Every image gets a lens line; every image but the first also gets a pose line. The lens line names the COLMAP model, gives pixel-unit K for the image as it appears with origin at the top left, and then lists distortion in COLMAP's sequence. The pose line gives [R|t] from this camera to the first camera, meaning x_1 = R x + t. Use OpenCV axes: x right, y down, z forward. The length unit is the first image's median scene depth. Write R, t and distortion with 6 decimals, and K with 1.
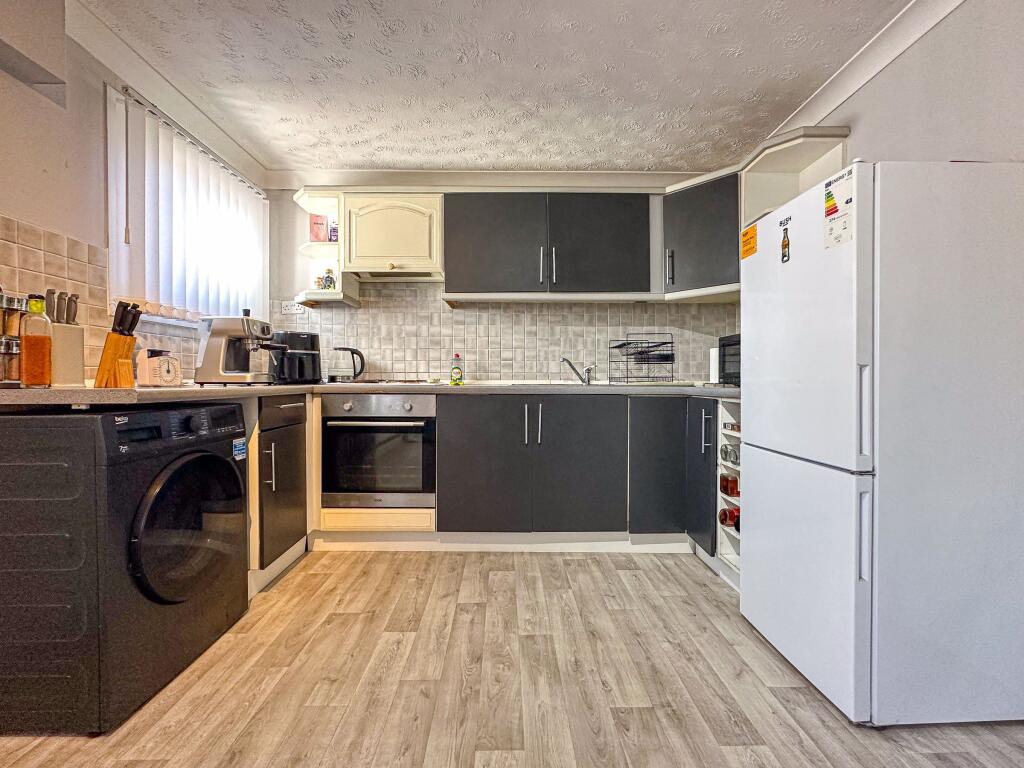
lens RADIAL K [[420.4, 0, 514.2], [0, 420.4, 385.0], [0, 0, 1]] dist [-0.003292, -0.000647]
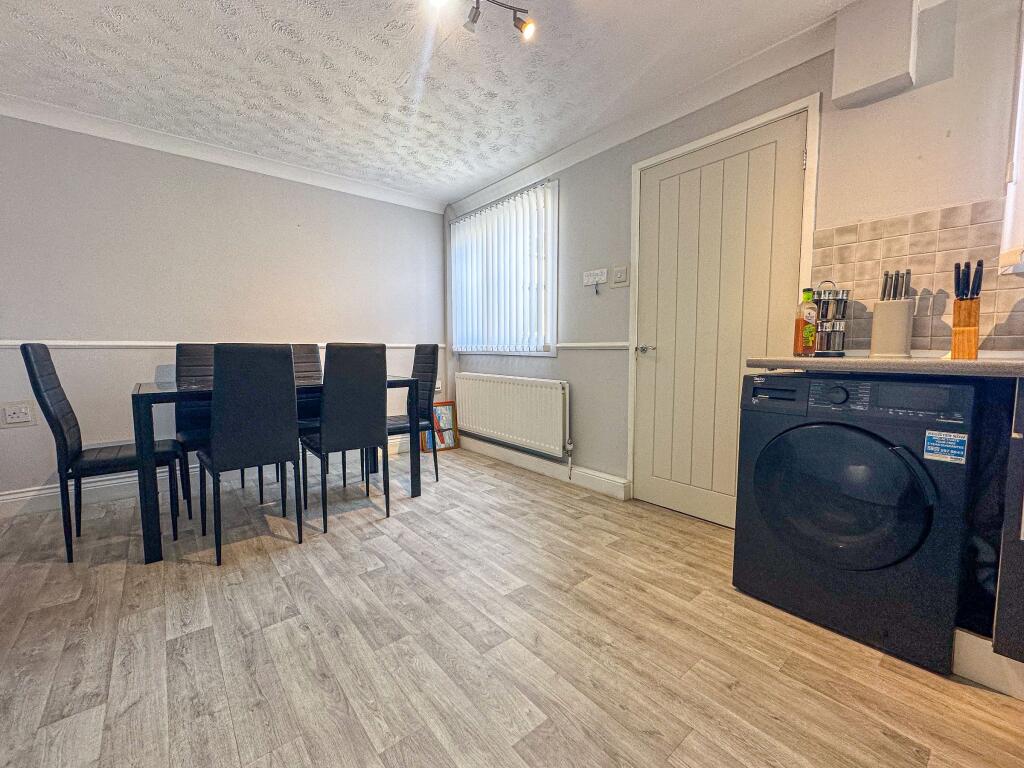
lens RADIAL K [[420.4, 0, 514.2], [0, 420.4, 385.0], [0, 0, 1]] dist [-0.003292, -0.000647]
pose [[-0.779267, 0.050561, -0.624649, 0.281165], [-0.003342, 0.996391, 0.084820, -0.008484], [0.626683, 0.068185, -0.776286, 0.834511]]
